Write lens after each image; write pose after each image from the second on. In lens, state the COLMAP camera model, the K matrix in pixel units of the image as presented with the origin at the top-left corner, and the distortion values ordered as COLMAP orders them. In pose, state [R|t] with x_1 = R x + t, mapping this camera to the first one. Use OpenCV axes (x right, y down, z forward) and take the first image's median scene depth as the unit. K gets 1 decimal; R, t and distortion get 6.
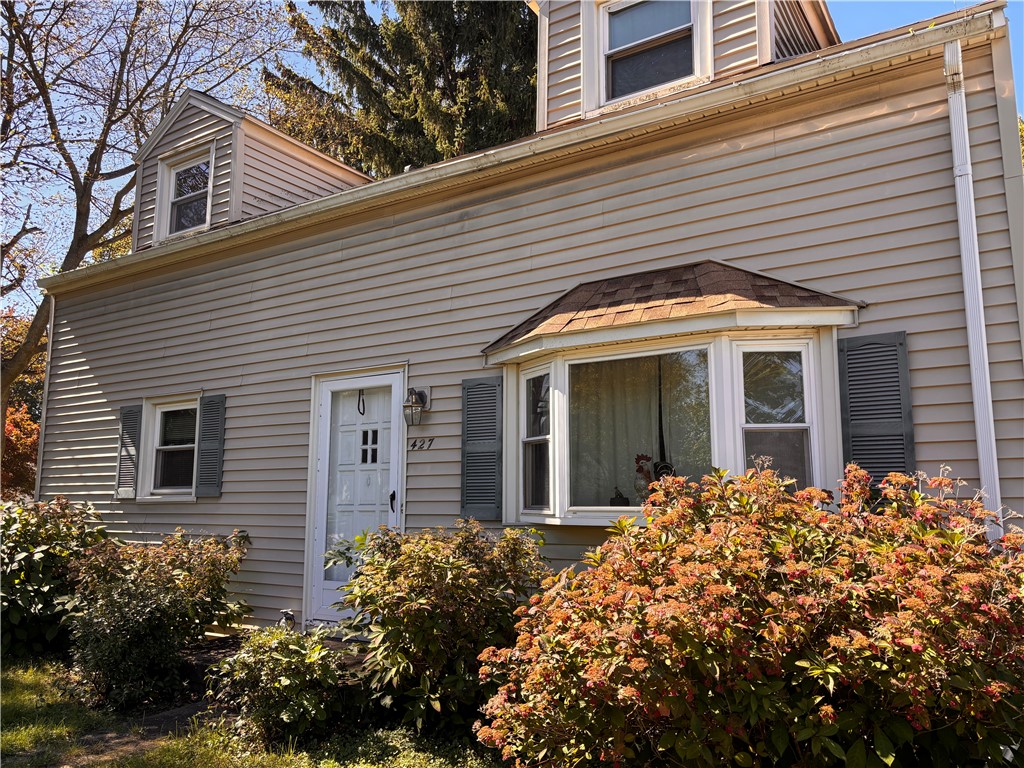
lens RADIAL K [[780.7, 0, 512.0], [0, 780.7, 384.0], [0, 0, 1]] dist [0.027412, -0.001542]
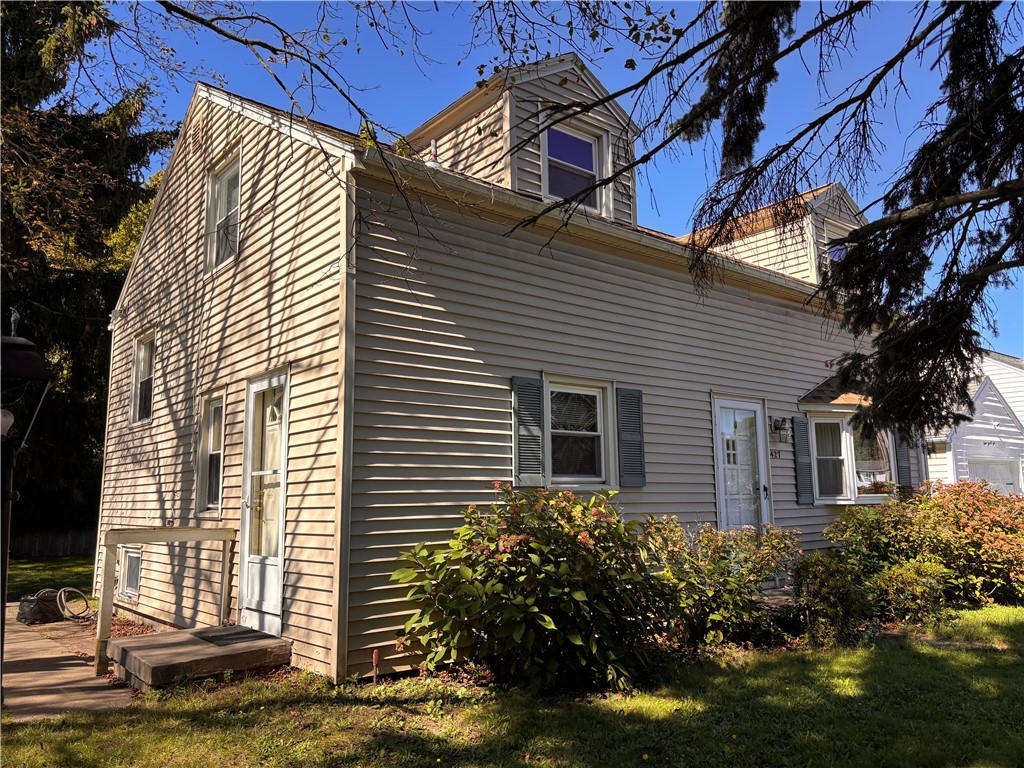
lens RADIAL K [[780.7, 0, 512.0], [0, 780.7, 384.0], [0, 0, 1]] dist [0.027412, -0.001542]
pose [[0.314159, 0.139954, 0.938998, -1.716320], [-0.132066, 0.985900, -0.102760, 0.165313], [-0.940140, -0.091726, 0.328213, 0.988140]]
